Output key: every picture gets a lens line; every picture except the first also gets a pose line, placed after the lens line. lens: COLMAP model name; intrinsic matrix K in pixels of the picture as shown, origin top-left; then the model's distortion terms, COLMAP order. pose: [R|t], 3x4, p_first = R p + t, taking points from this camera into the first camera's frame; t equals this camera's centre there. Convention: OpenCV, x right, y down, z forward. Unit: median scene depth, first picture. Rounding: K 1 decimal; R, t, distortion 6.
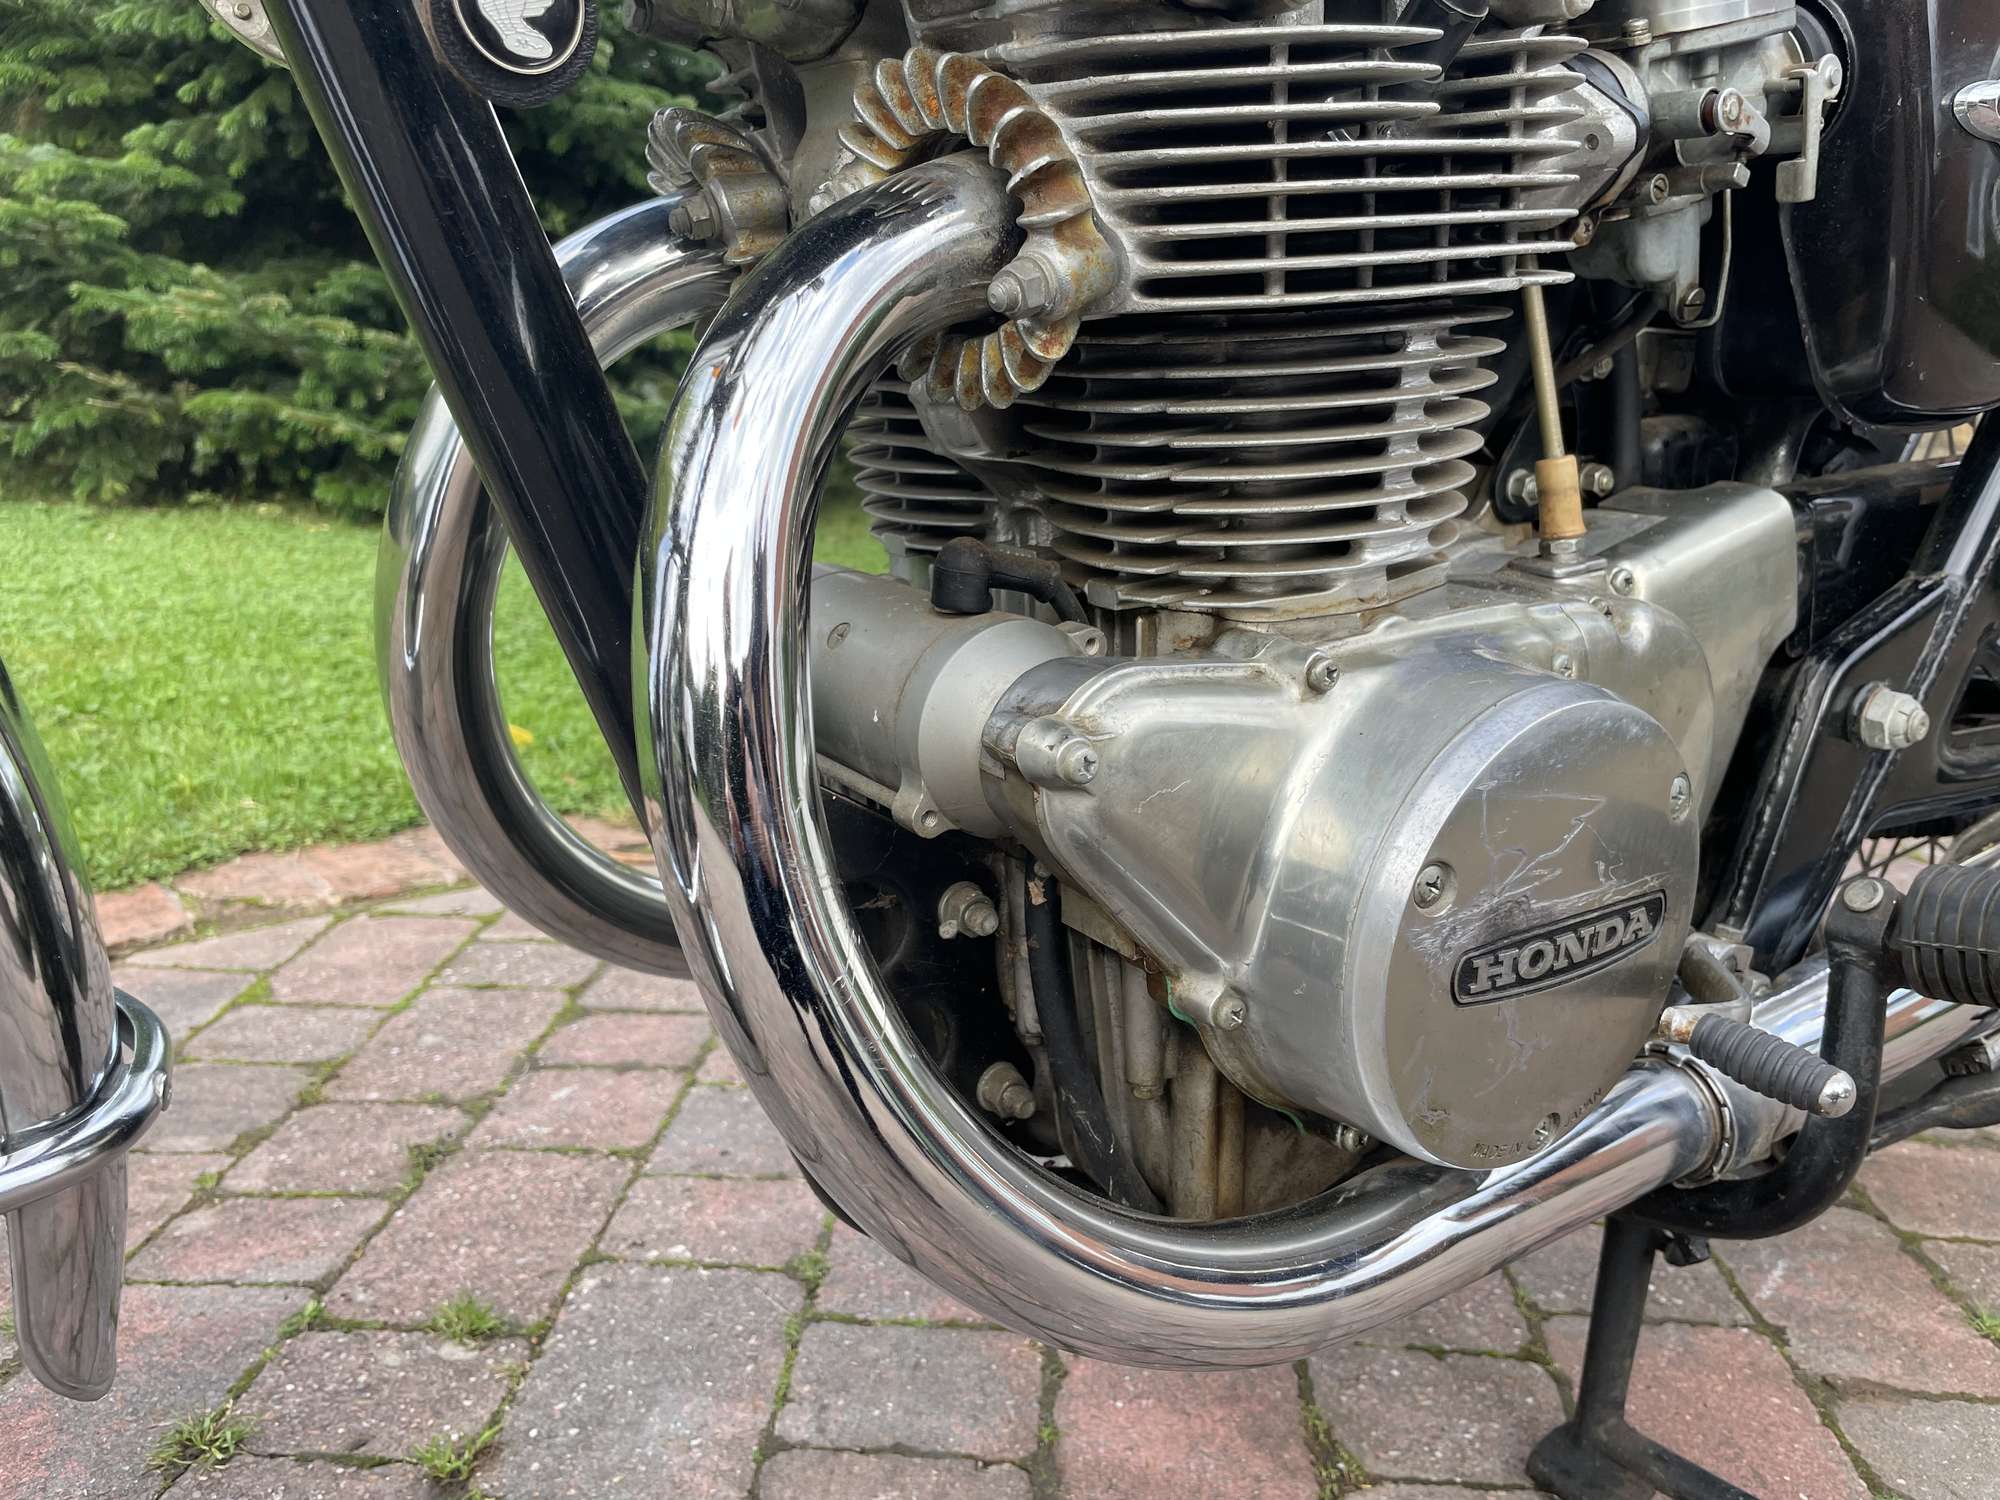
lens RADIAL K [[1503.0, 0, 1000.8], [0, 1503.0, 759.8], [0, 0, 1]] dist [0.070458, -0.103028]
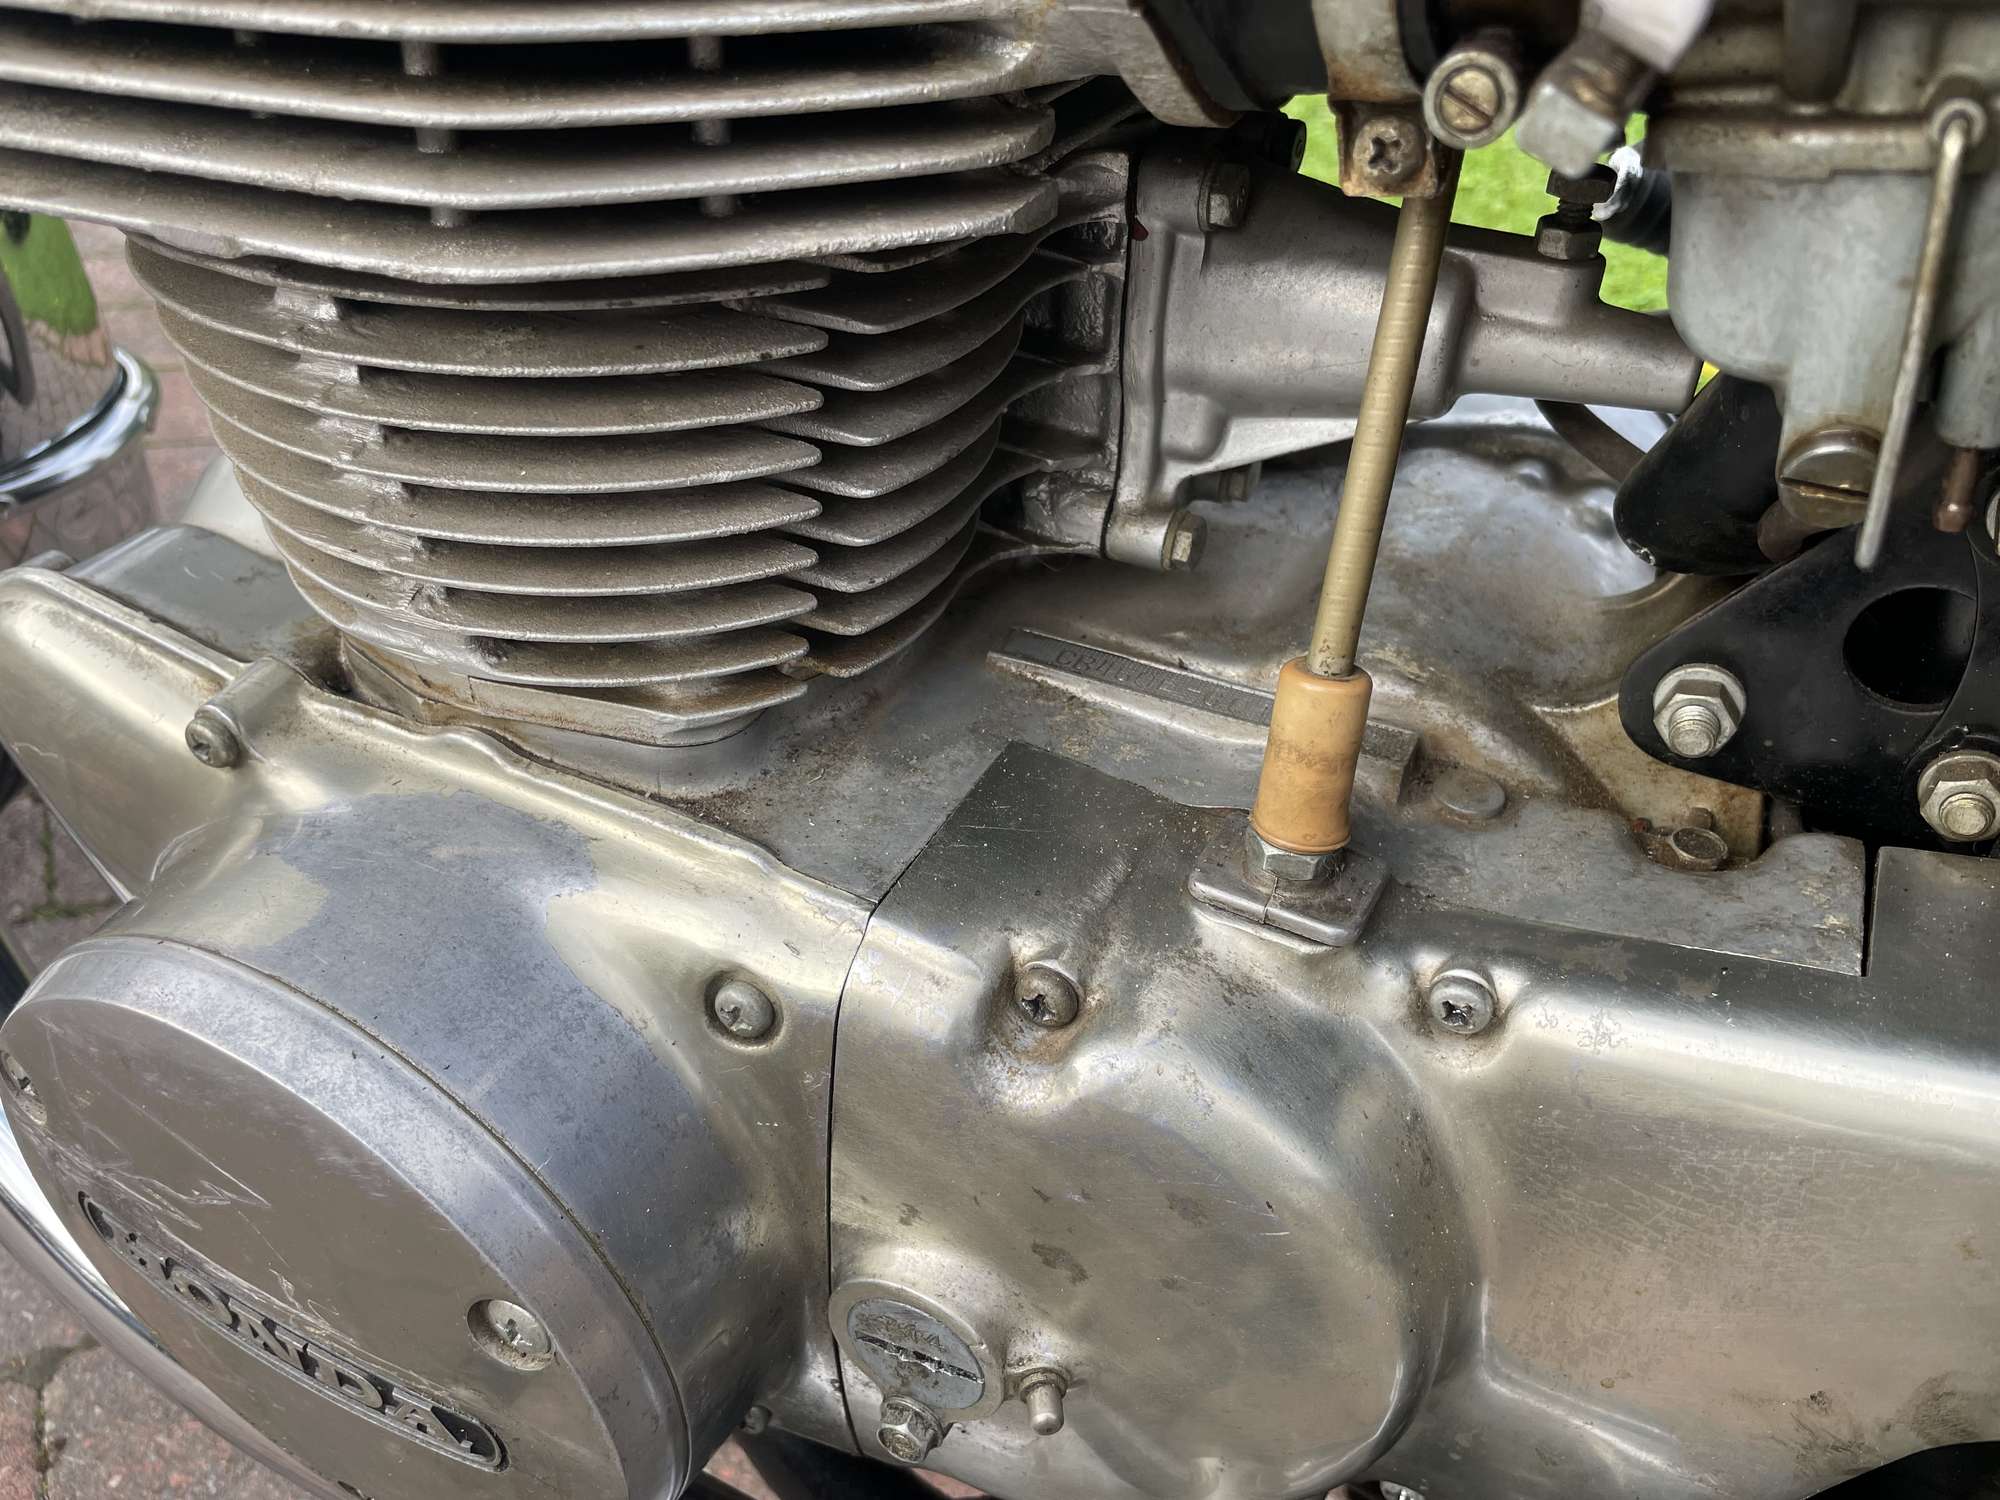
lens RADIAL K [[1502.5, 0, 1000.0], [0, 1502.5, 750.0], [0, 0, 1]] dist [0.083295, -0.128651]
pose [[0.479505, 0.545241, -0.687595, 0.392682], [-0.307398, 0.838267, 0.450350, -0.214624], [0.821938, -0.004580, 0.569559, 0.428771]]
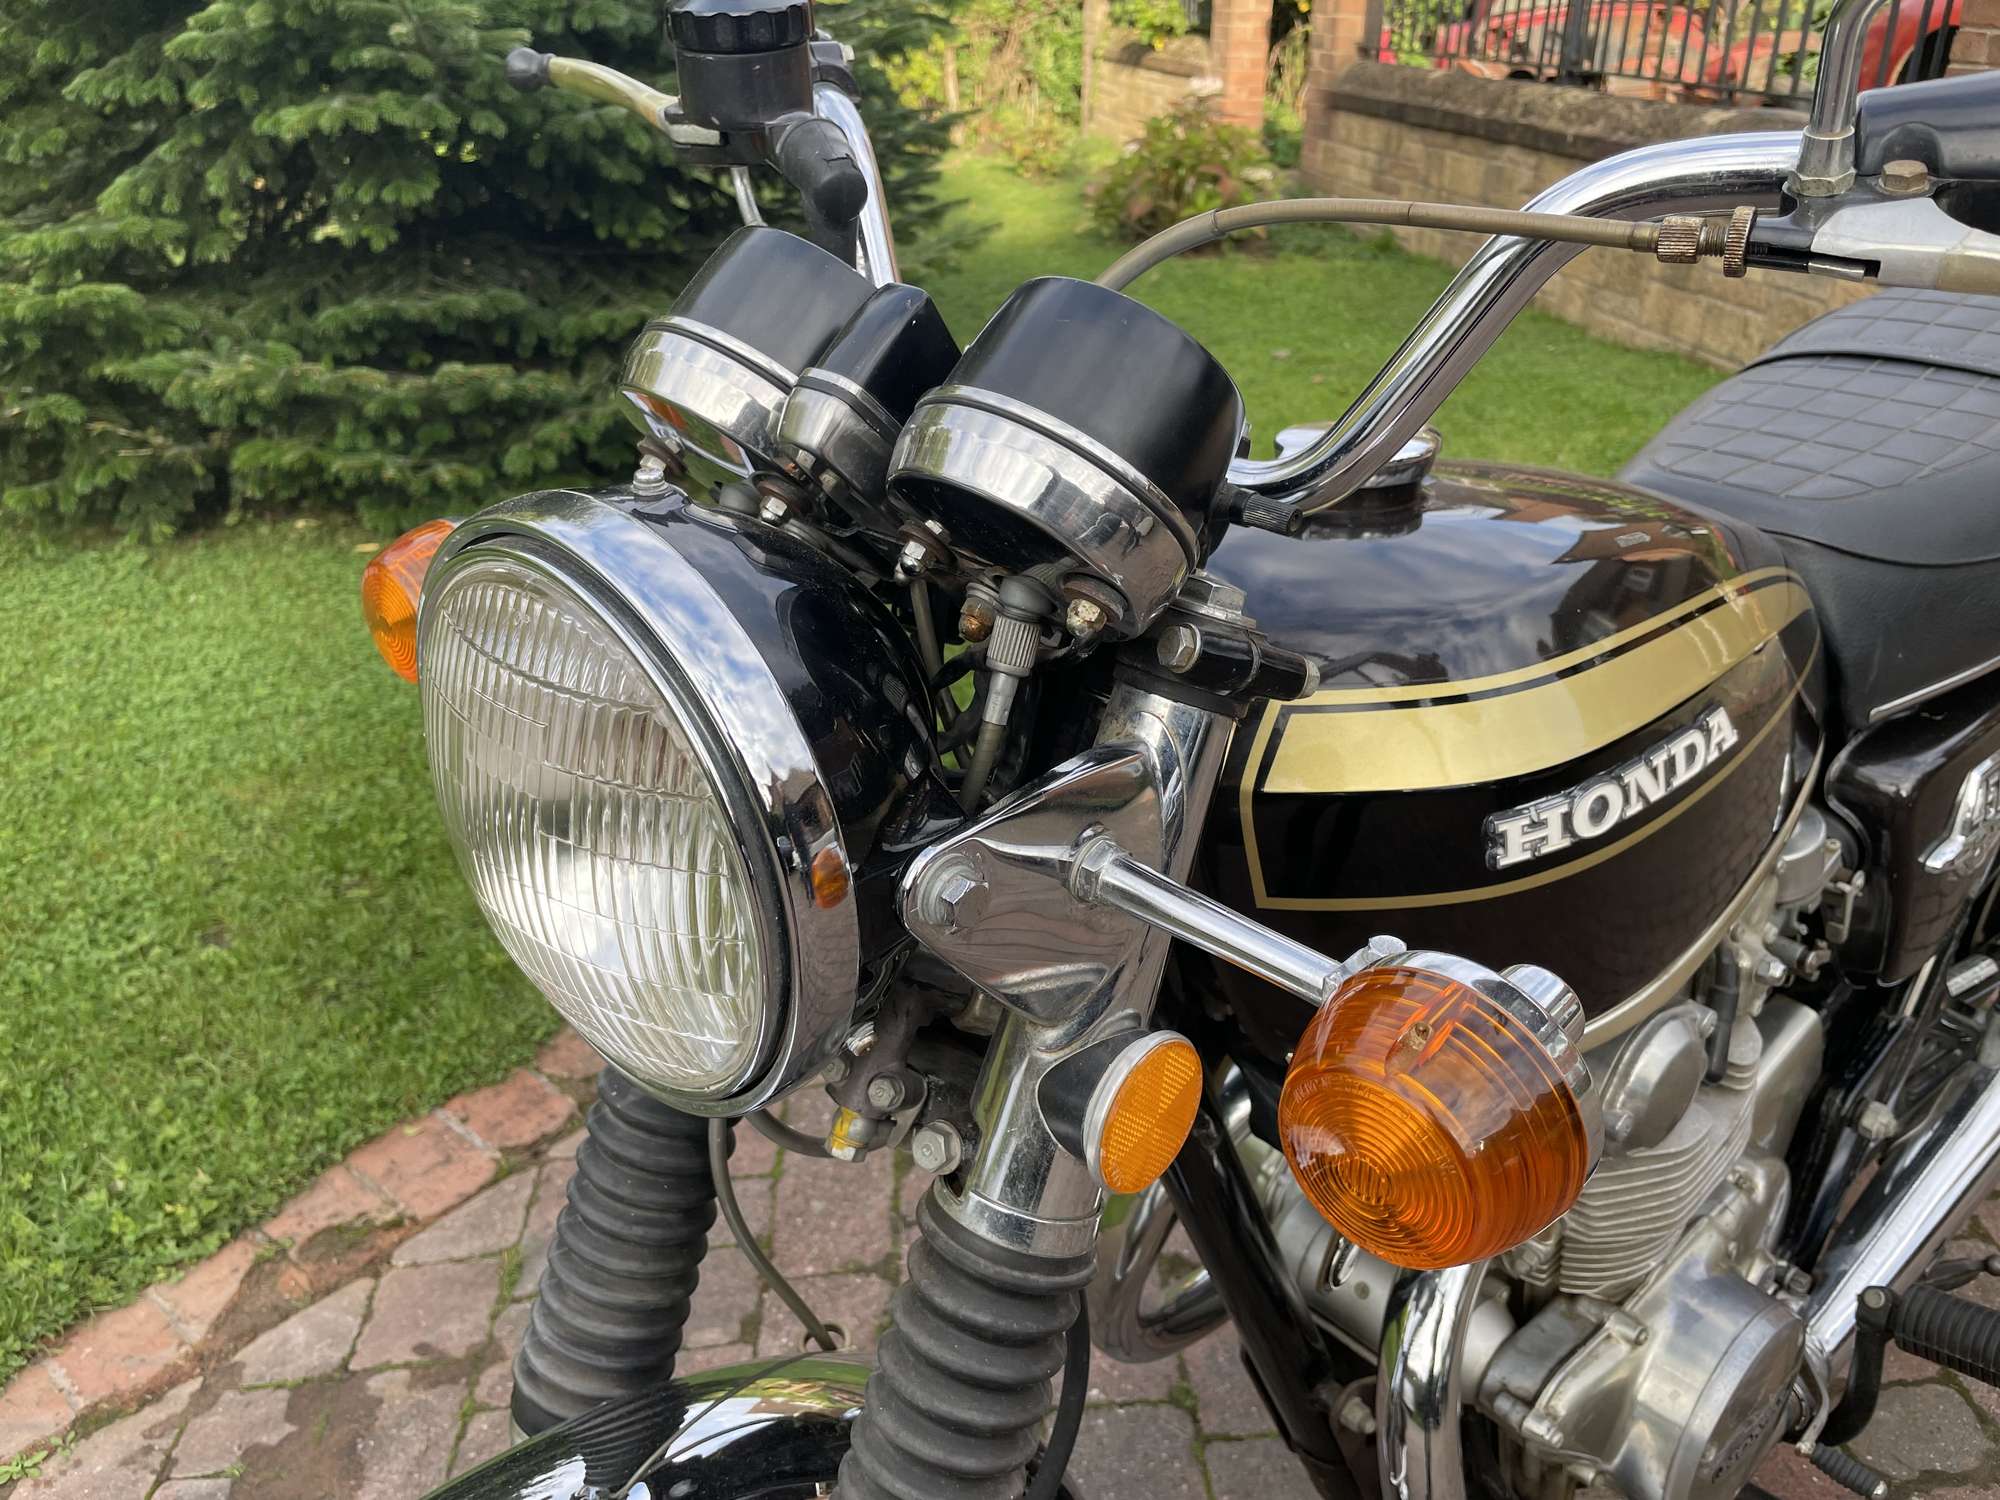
lens RADIAL K [[1495.4, 0, 986.6], [0, 1495.4, 762.9], [0, 0, 1]] dist [0.091942, -0.128210]
pose [[0.991051, -0.126192, 0.043510, -0.309485], [0.115117, 0.973018, 0.199960, -0.628724], [-0.067570, -0.193161, 0.978838, -0.383045]]
